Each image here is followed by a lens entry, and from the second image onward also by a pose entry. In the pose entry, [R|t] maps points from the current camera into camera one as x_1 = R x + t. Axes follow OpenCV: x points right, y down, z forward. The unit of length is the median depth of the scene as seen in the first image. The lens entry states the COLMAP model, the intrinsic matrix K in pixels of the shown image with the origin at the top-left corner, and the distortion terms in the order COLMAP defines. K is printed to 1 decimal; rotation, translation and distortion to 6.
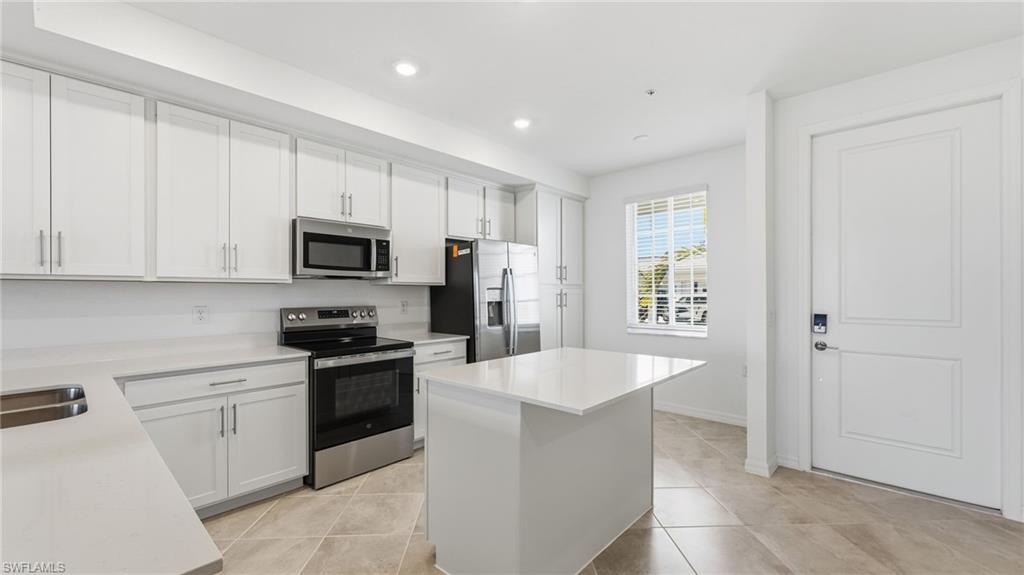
lens RADIAL K [[415.4, 0, 511.8], [0, 415.4, 292.6], [0, 0, 1]] dist [0.000828, 0.000021]
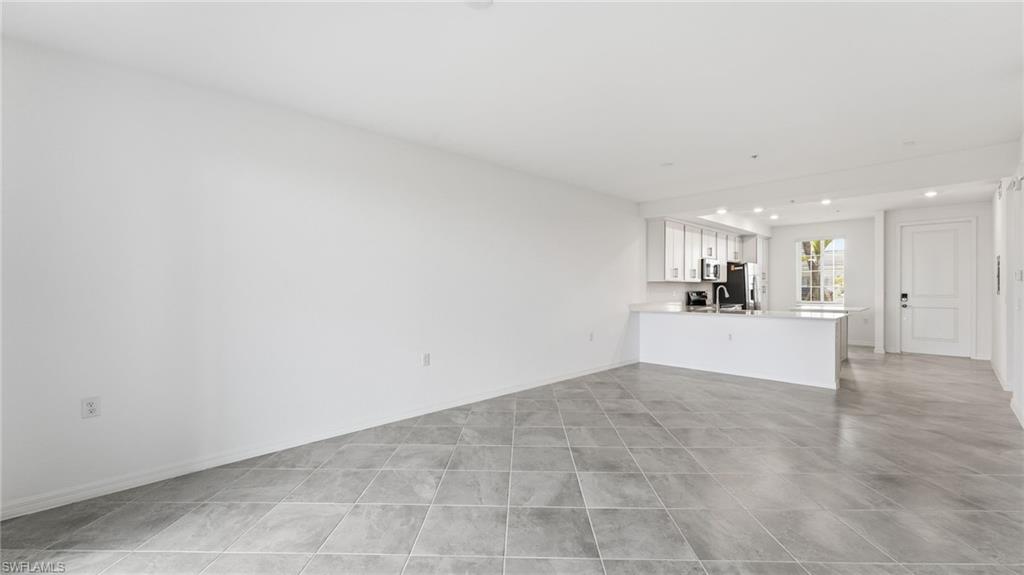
lens RADIAL K [[412.3, 0, 513.9], [0, 412.3, 287.2], [0, 0, 1]] dist [-0.000010, -0.000305]
pose [[0.999538, -0.002892, -0.030246, -1.270203], [0.003008, 0.999988, 0.003783, -0.005976], [0.030235, -0.003872, 0.999535, -1.296453]]
